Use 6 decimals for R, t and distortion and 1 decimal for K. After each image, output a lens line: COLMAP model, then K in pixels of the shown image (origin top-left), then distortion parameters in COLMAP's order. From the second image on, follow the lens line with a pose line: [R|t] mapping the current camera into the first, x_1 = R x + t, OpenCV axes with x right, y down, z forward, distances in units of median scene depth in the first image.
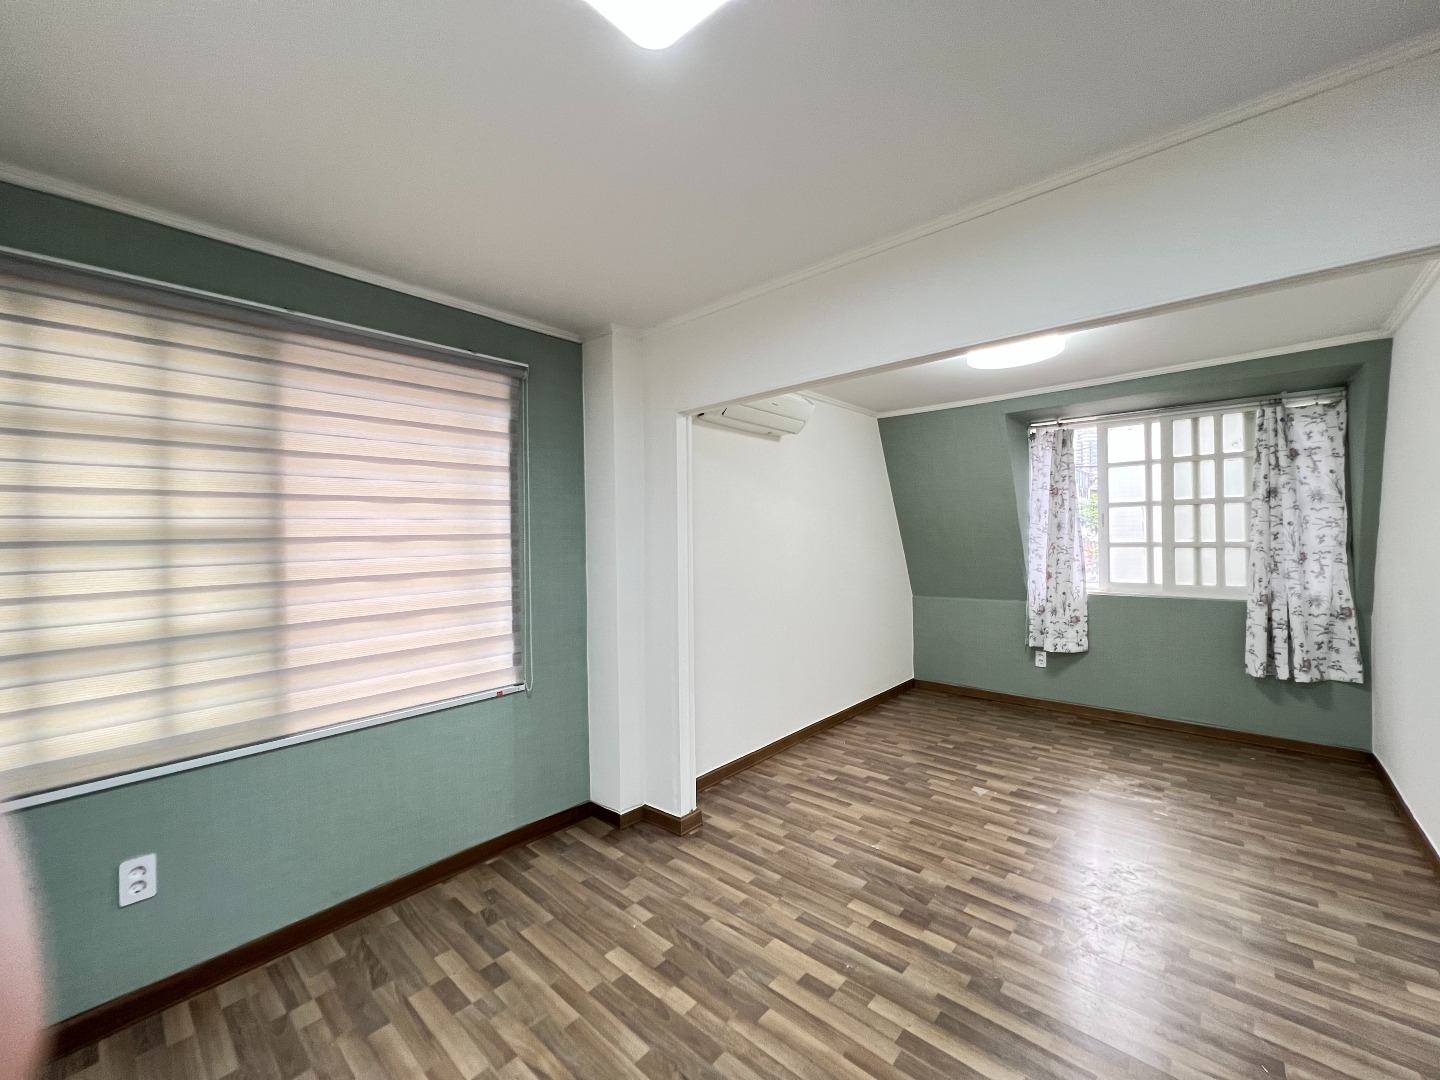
lens RADIAL K [[576.7, 0, 723.2], [0, 576.7, 534.9], [0, 0, 1]] dist [0.023523, 0.000084]
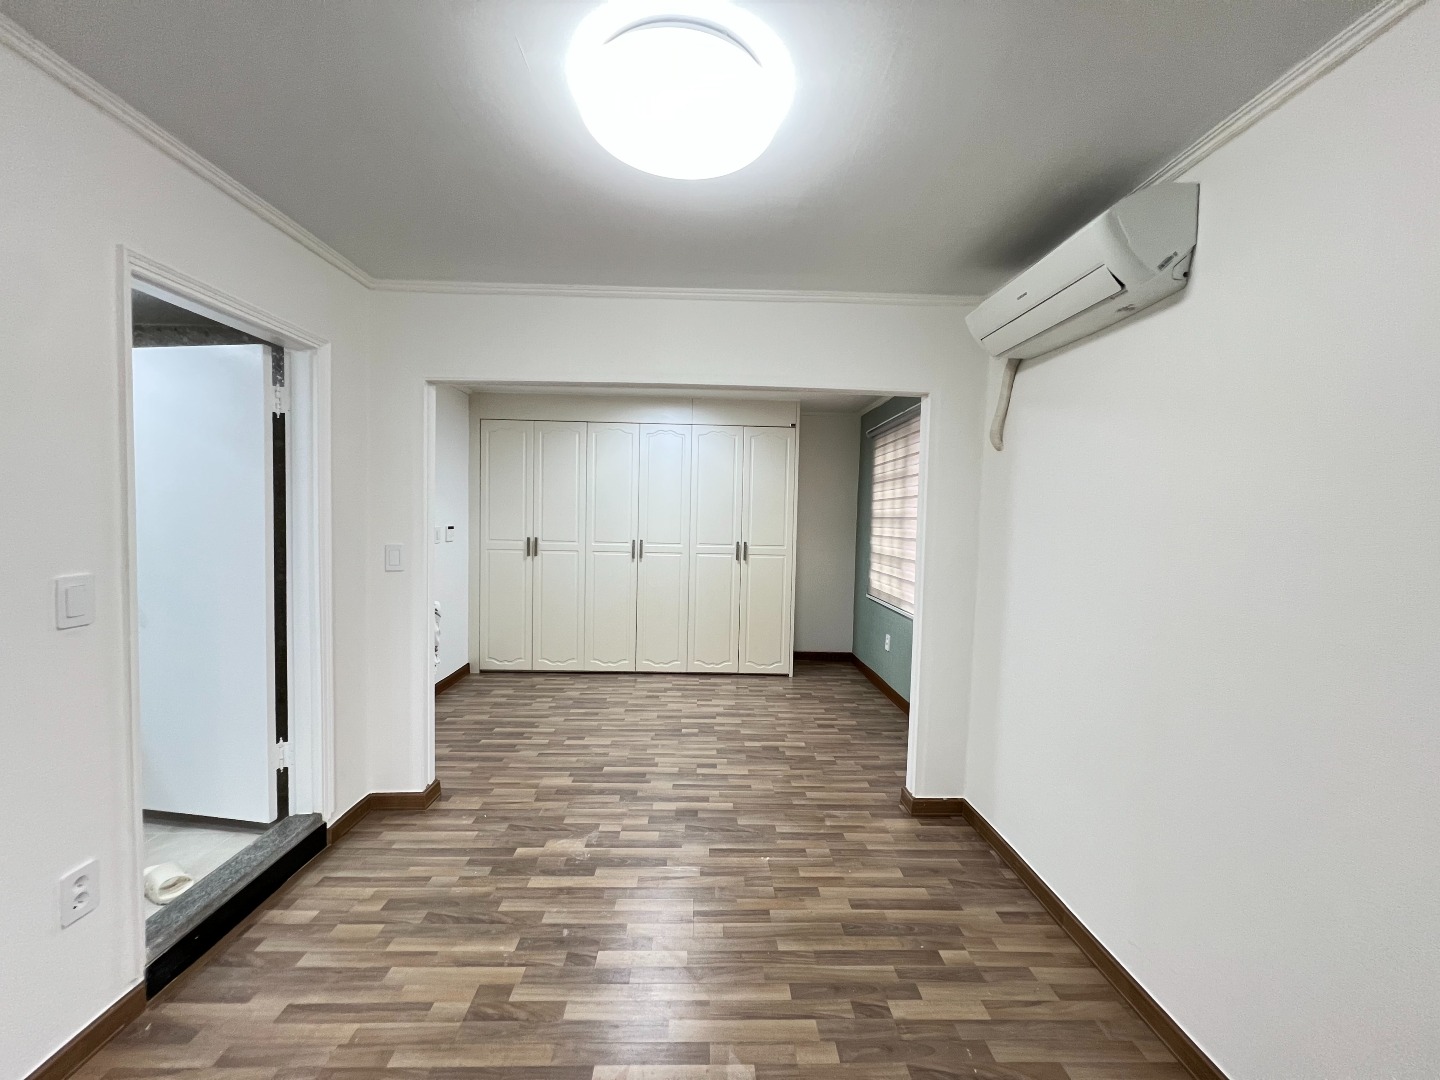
lens RADIAL K [[576.7, 0, 717.3], [0, 576.7, 541.2], [0, 0, 1]] dist [0.023523, 0.000084]
pose [[-0.732585, 0.021804, -0.680326, 1.032462], [-0.013059, 0.998853, 0.046075, -0.000739], [0.680550, 0.042638, -0.731460, 1.779457]]
